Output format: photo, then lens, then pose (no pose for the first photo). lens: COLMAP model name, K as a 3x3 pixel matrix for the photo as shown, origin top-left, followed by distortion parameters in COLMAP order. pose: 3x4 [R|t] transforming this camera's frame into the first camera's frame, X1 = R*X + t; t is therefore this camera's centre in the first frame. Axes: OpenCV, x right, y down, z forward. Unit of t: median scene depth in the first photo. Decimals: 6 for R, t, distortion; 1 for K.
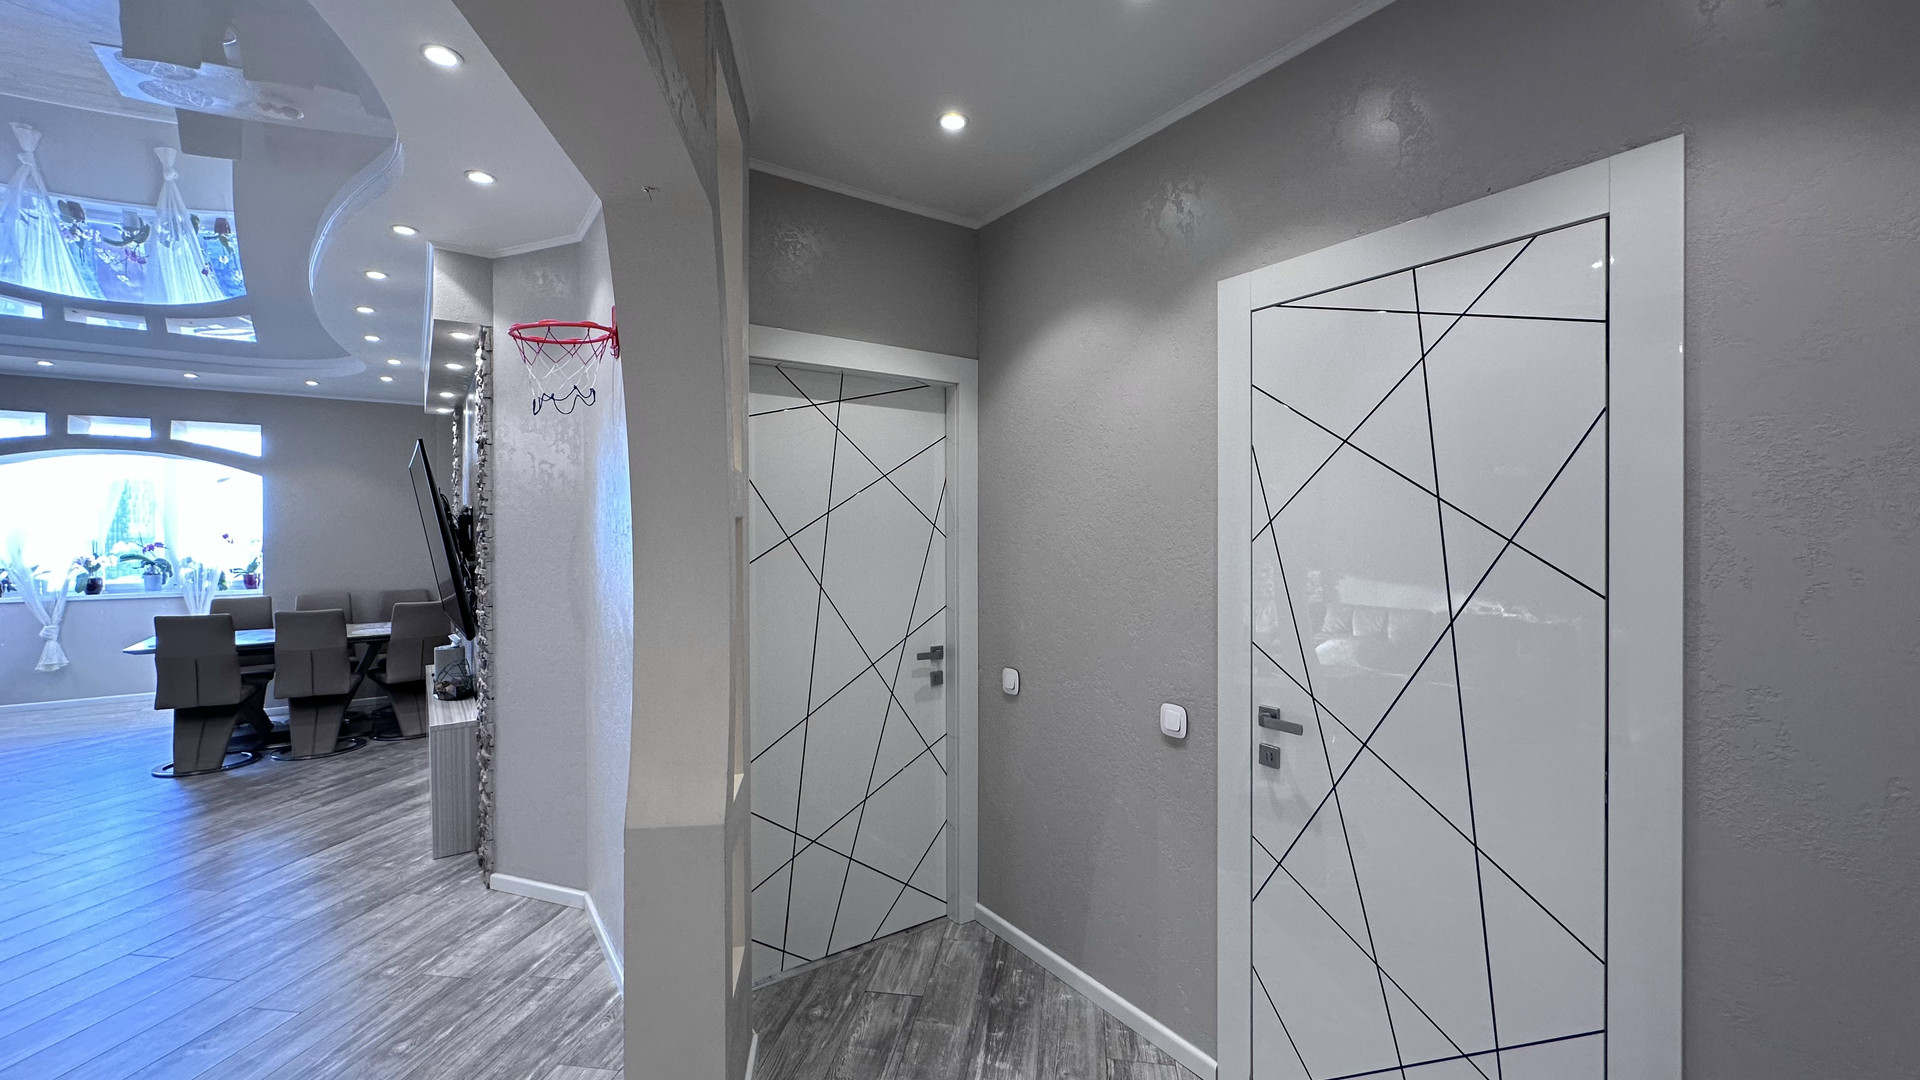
lens RADIAL K [[770.6, 0, 960.0], [0, 770.6, 540.0], [0, 0, 1]] dist [0.000500, 0.000082]
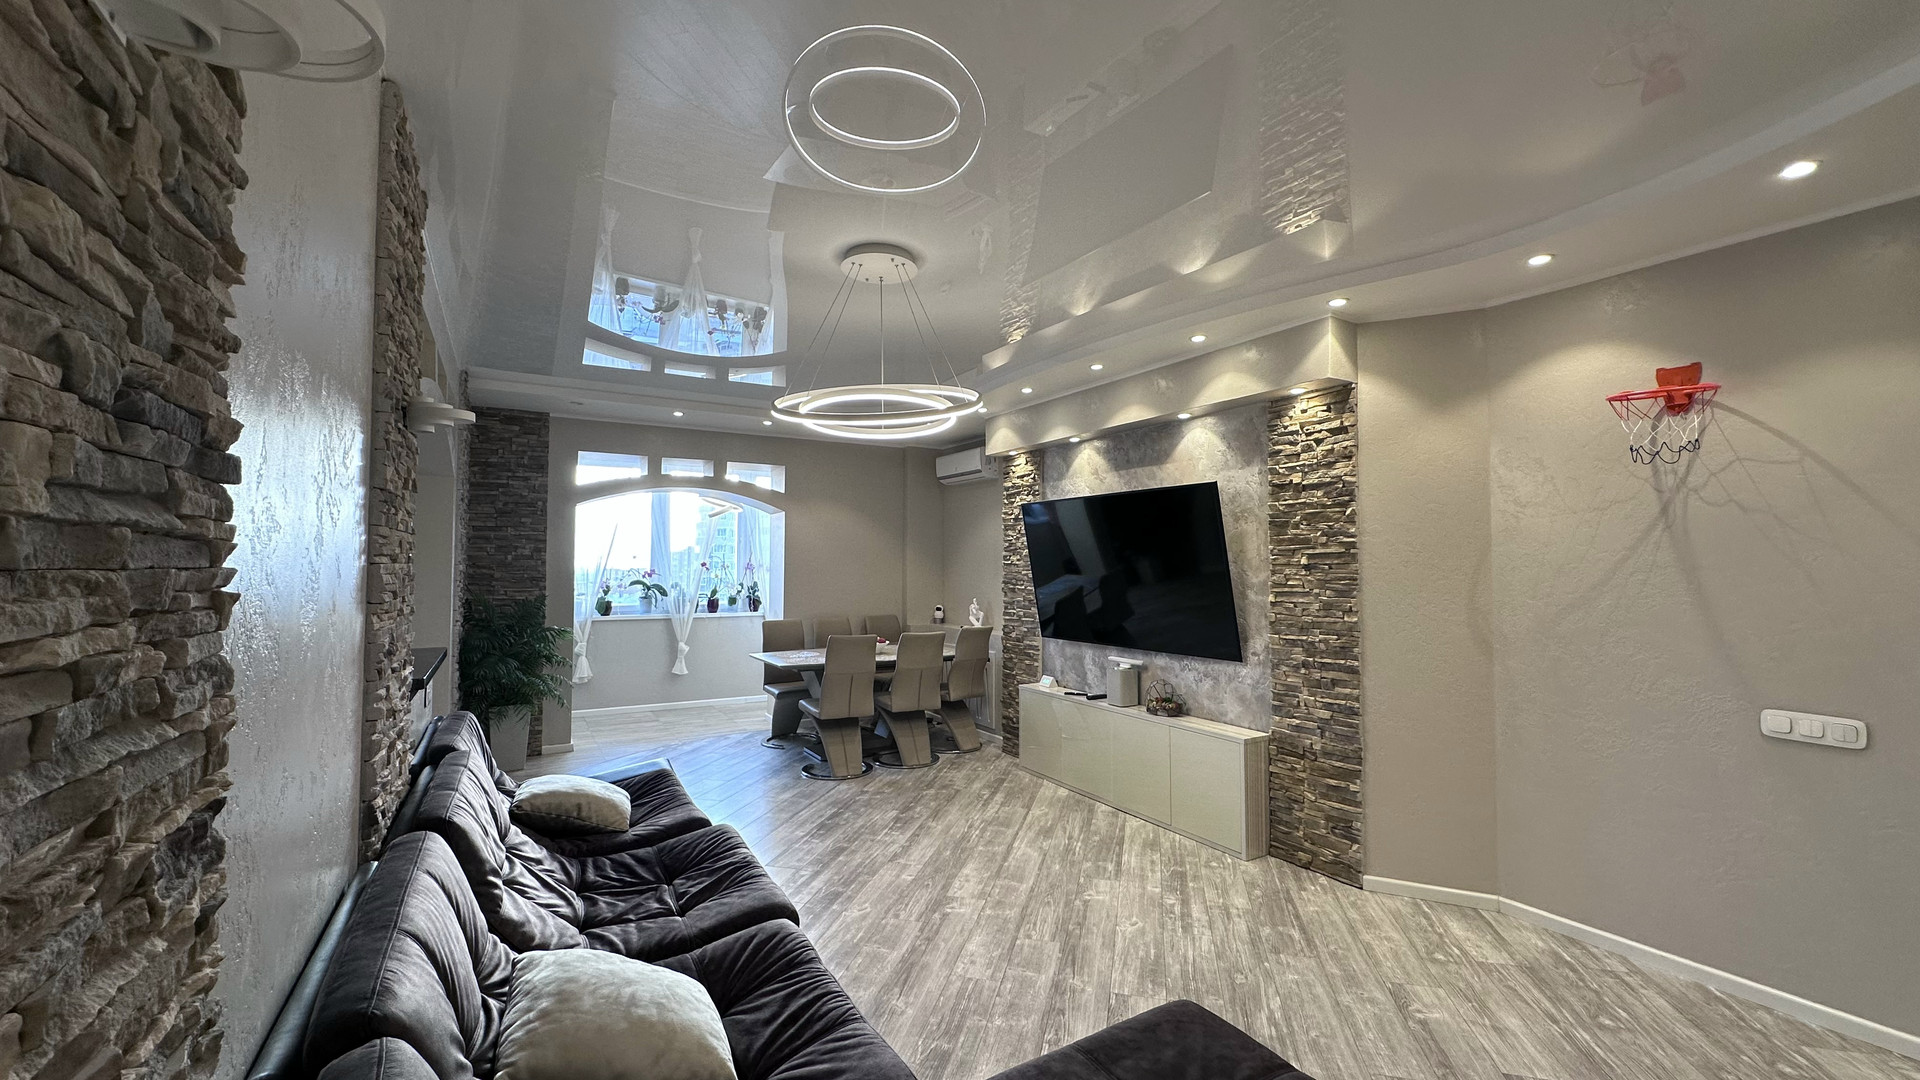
lens RADIAL K [[767.7, 0, 960.0], [0, 767.7, 540.0], [0, 0, 1]] dist [0.000005, 0.000116]
pose [[0.996207, 0.003189, -0.086961, -0.598899], [-0.006492, 0.999267, -0.037721, -0.000537], [0.086776, 0.038142, 0.995497, -0.087893]]
